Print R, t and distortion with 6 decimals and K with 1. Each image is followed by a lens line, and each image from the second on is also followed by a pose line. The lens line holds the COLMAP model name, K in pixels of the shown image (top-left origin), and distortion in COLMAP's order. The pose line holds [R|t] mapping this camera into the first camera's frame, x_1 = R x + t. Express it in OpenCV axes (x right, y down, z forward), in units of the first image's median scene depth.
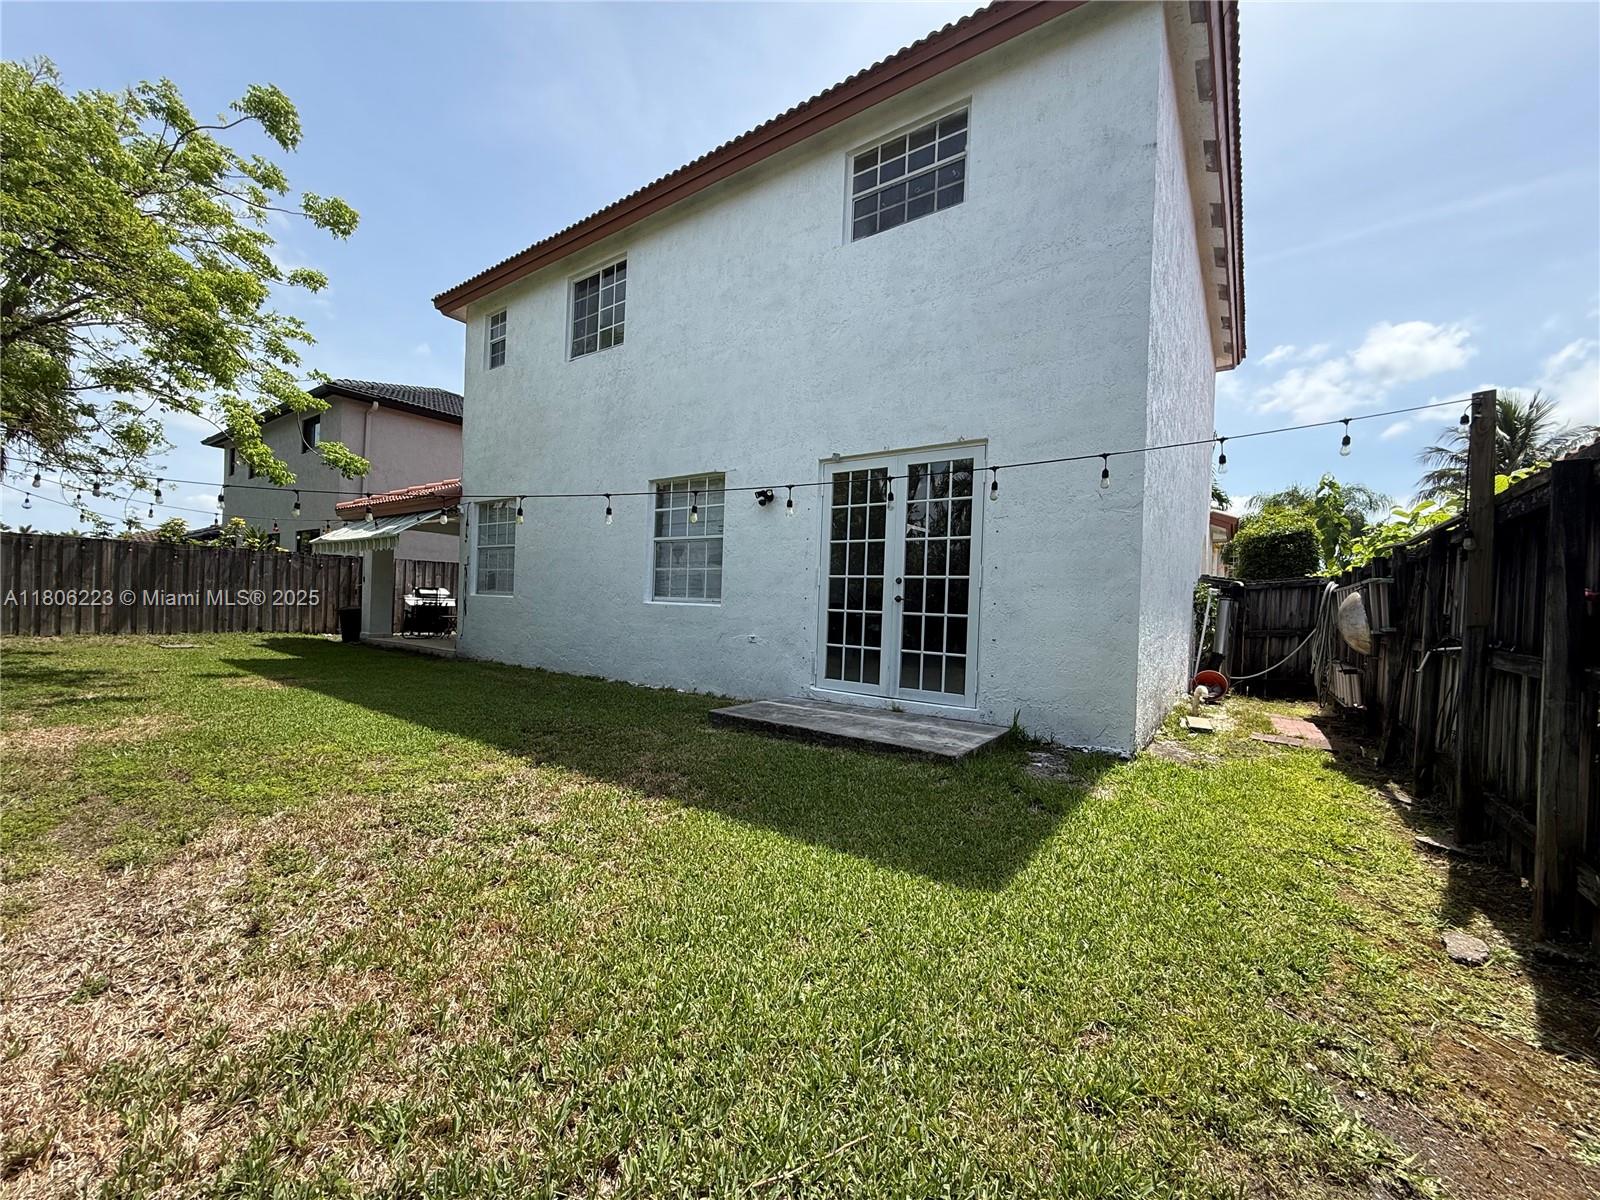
lens RADIAL K [[631.0, 0, 800.0], [0, 631.0, 600.0], [0, 0, 1]] dist [0.000892, 0.000153]
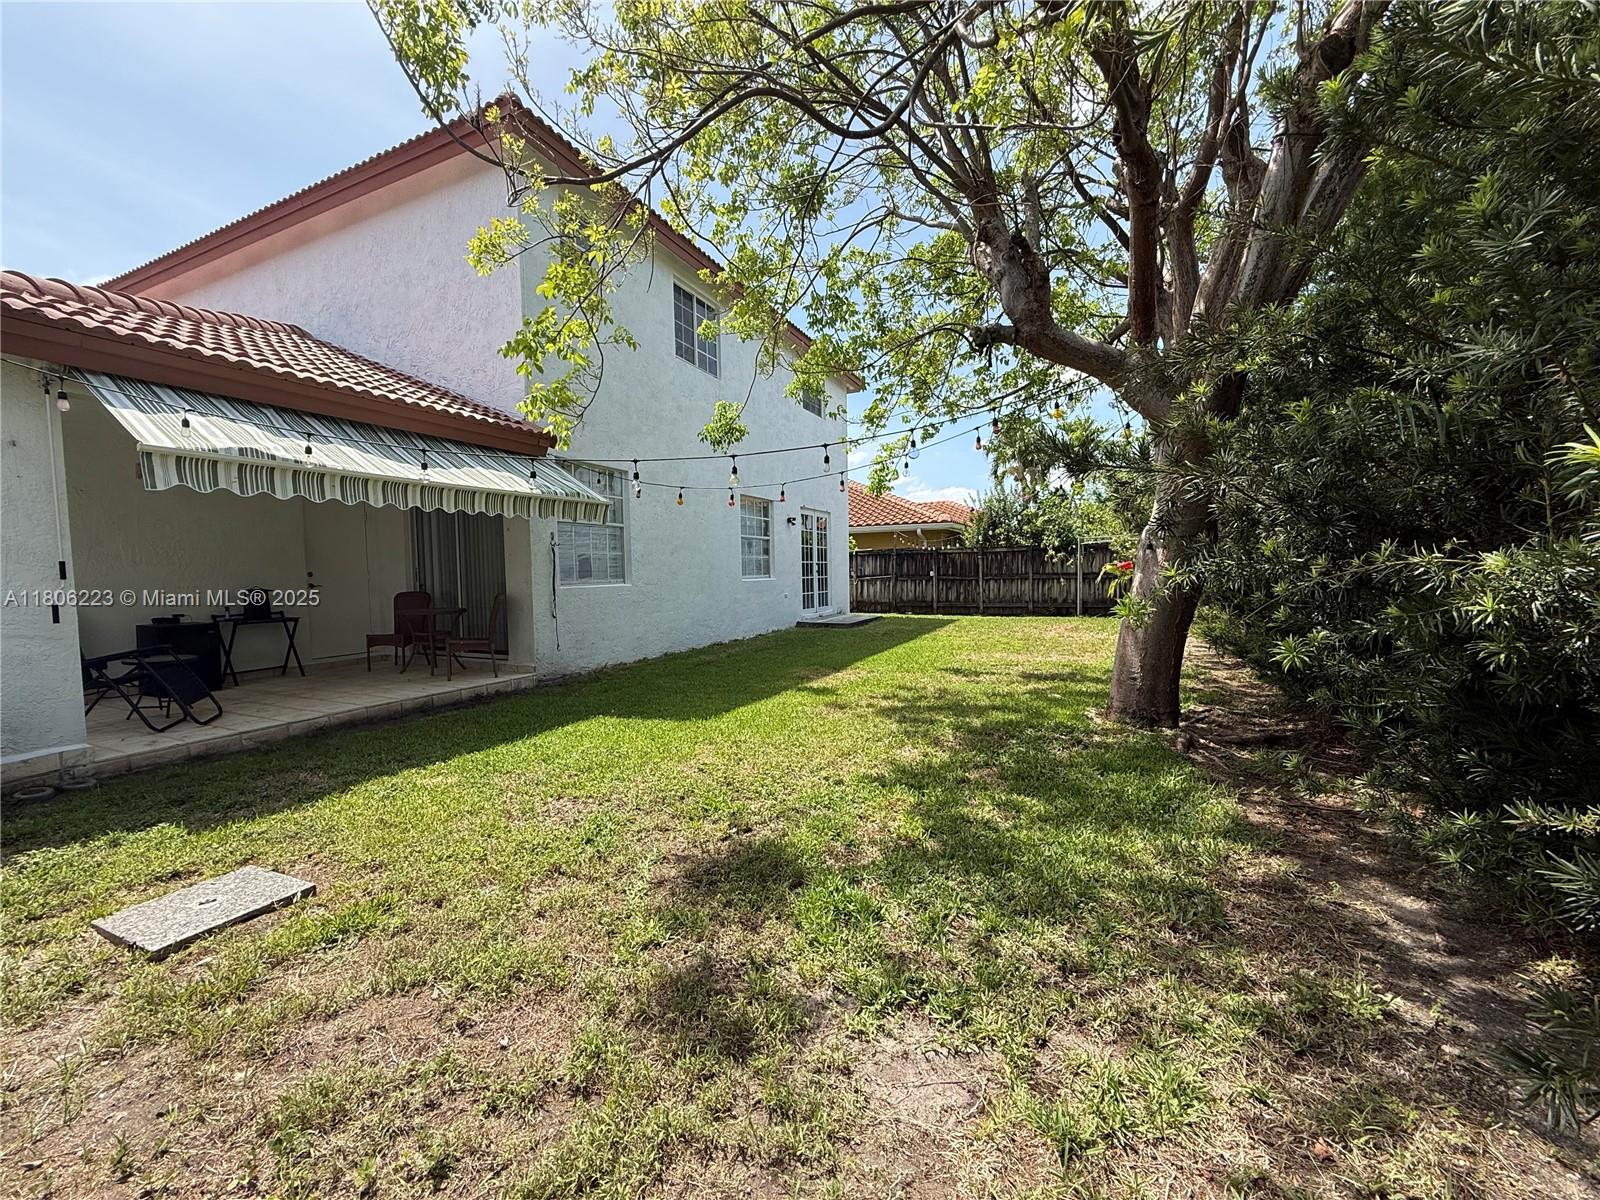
lens RADIAL K [[631.0, 0, 800.0], [0, 631.0, 600.0], [0, 0, 1]] dist [0.000892, 0.000153]
pose [[-0.179691, -0.075259, 0.980840, -1.472036], [0.012753, 0.996807, 0.078821, -0.054768], [-0.983640, 0.026672, -0.178158, 0.999198]]
